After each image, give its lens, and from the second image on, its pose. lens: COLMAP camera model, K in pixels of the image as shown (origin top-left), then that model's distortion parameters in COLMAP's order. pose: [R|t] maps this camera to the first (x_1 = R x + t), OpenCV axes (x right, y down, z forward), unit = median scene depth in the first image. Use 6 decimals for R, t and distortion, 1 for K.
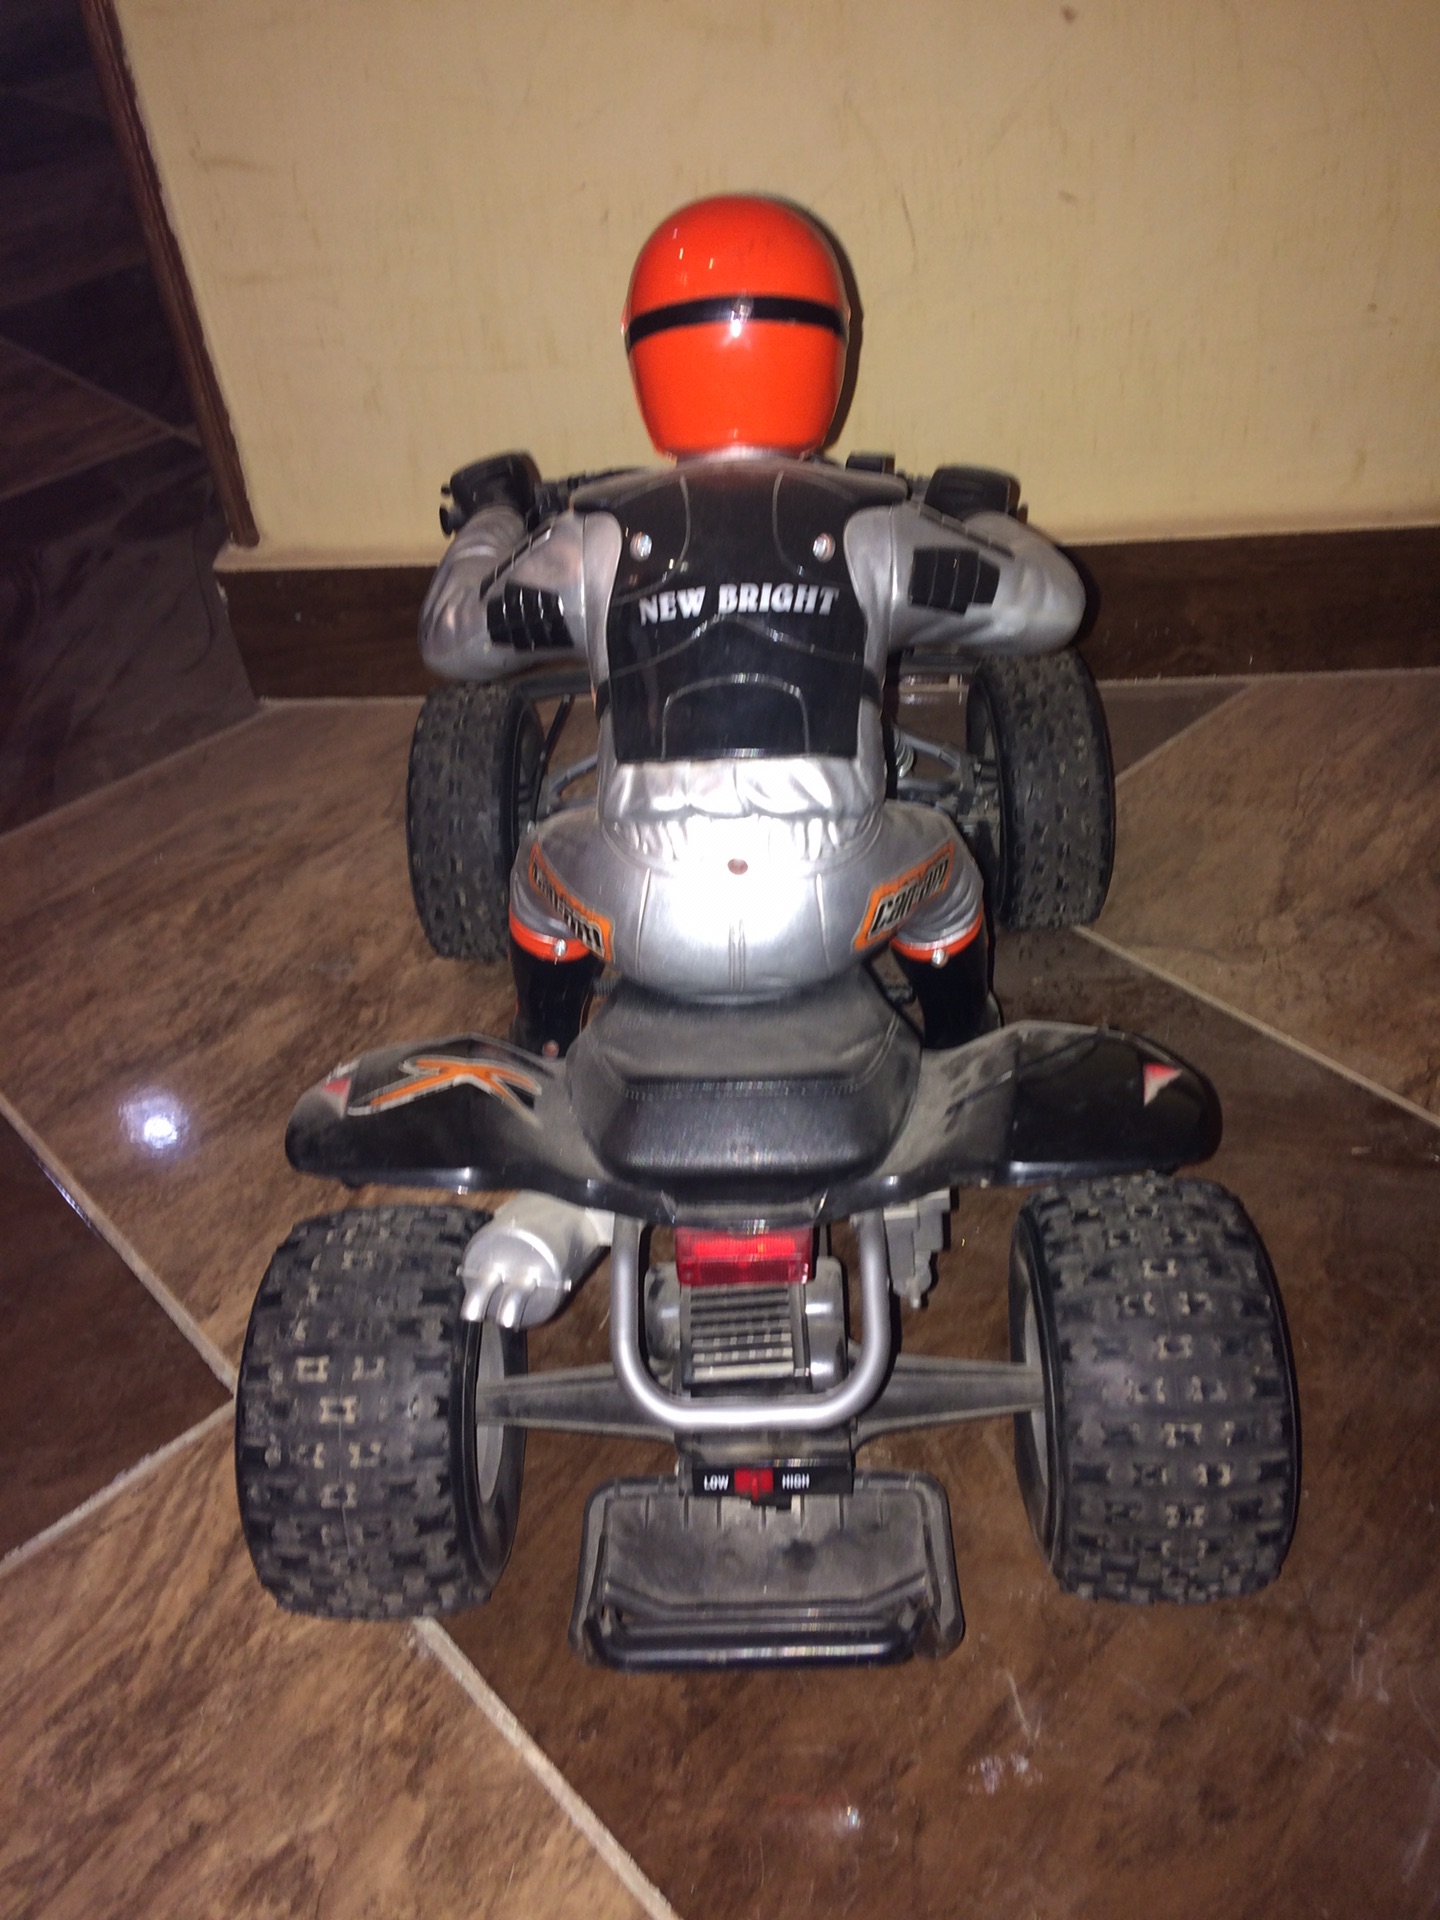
lens RADIAL K [[1667.4, 0, 715.8], [0, 1667.4, 975.4], [0, 0, 1]] dist [0.113465, -0.186718]
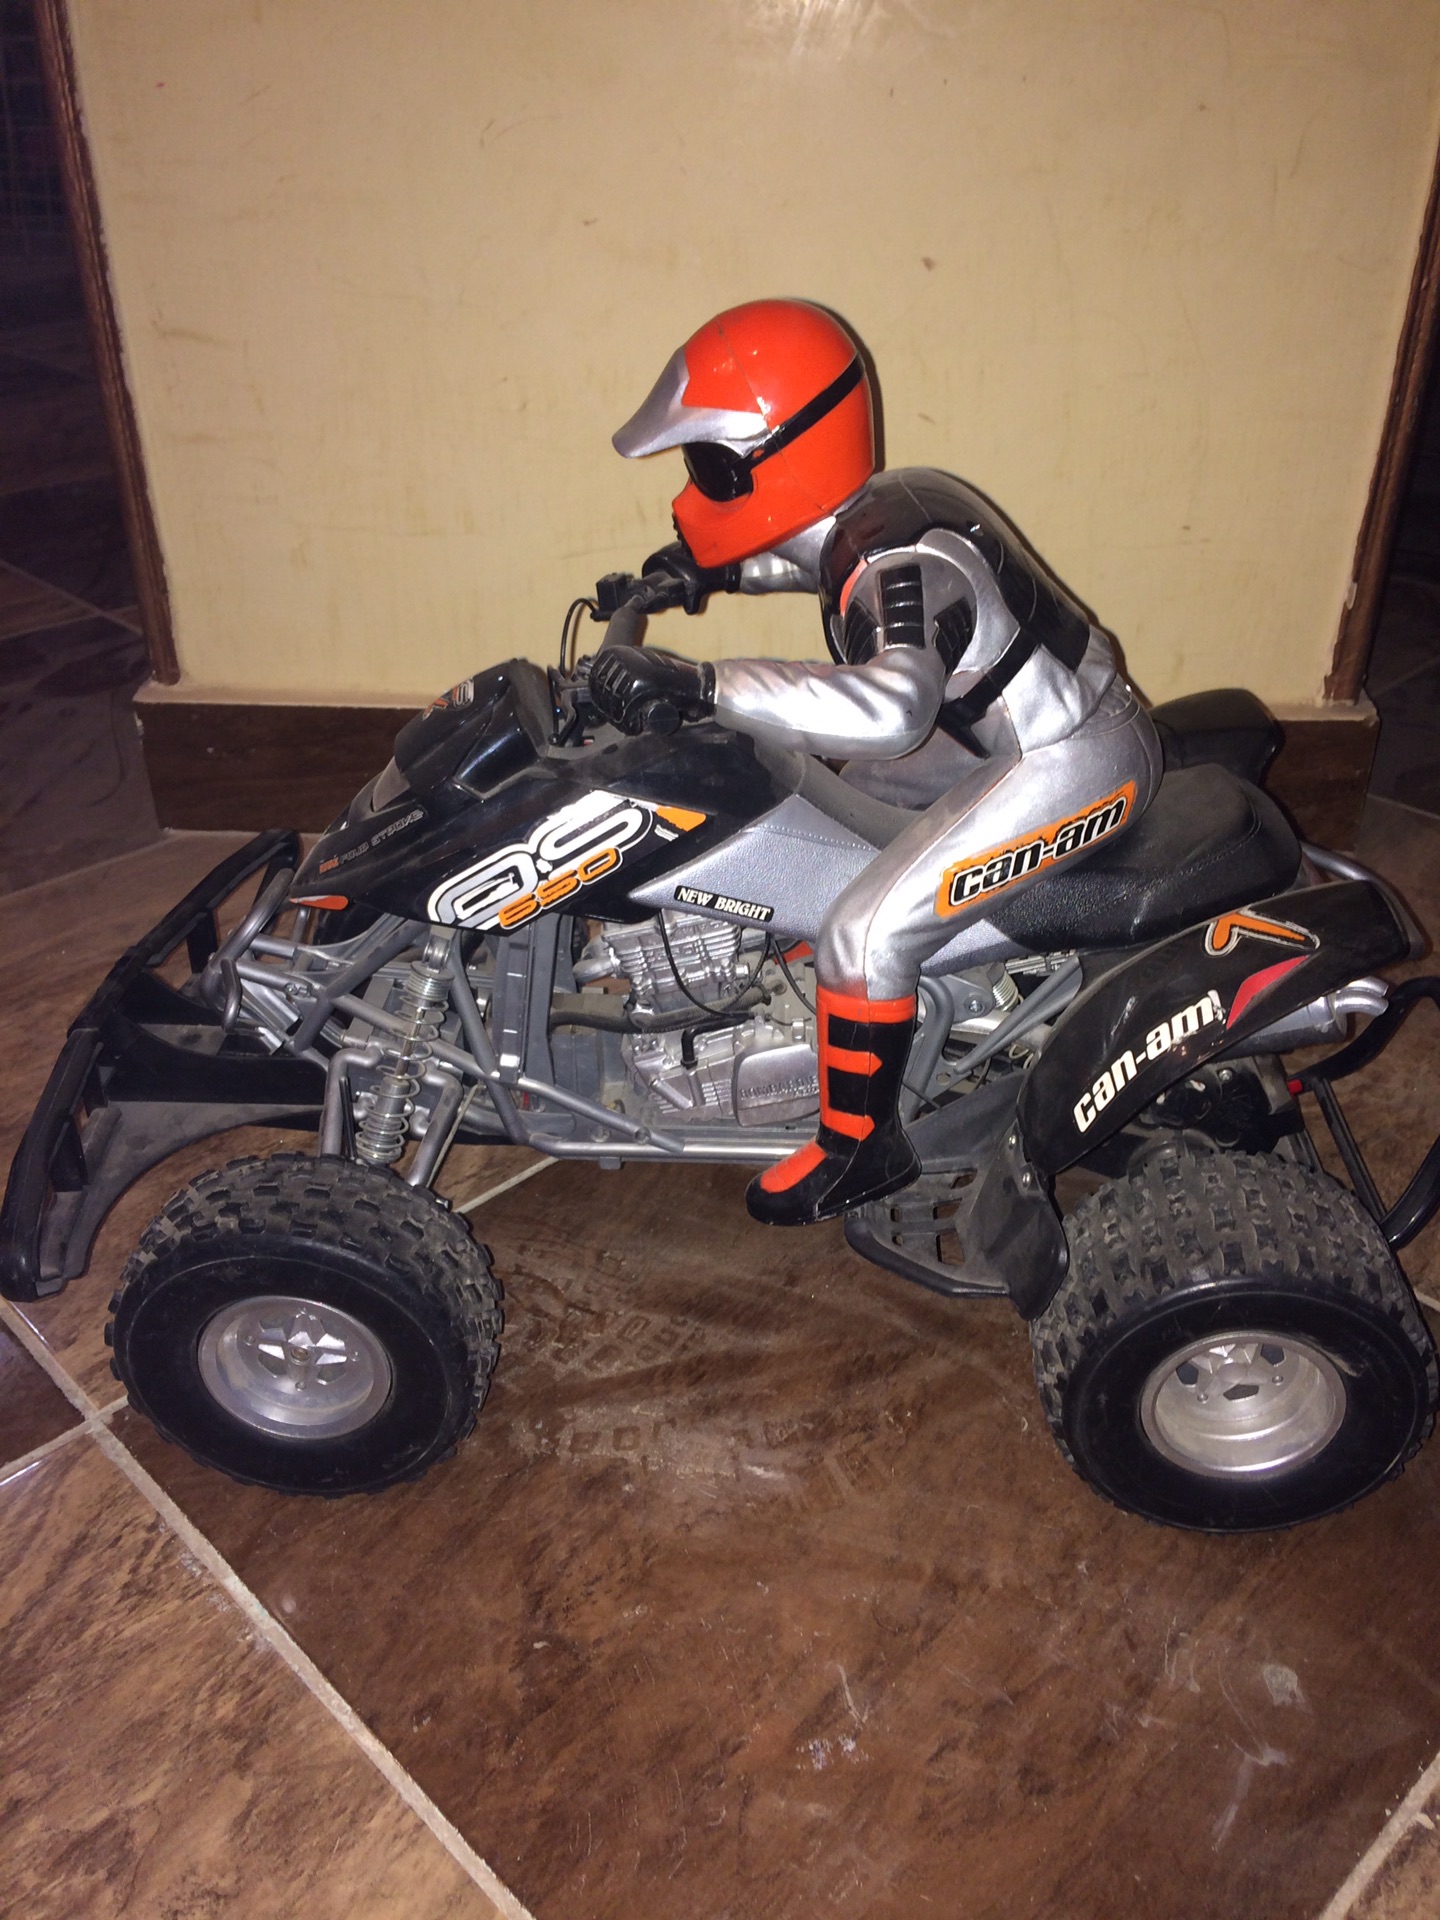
lens RADIAL K [[1667.4, 0, 717.4], [0, 1667.4, 966.5], [0, 0, 1]] dist [0.113465, -0.186718]
pose [[0.996329, 0.050127, 0.069399, 0.006422], [-0.037007, 0.983178, -0.178861, 0.178583], [-0.077198, 0.175636, 0.981424, -0.075025]]
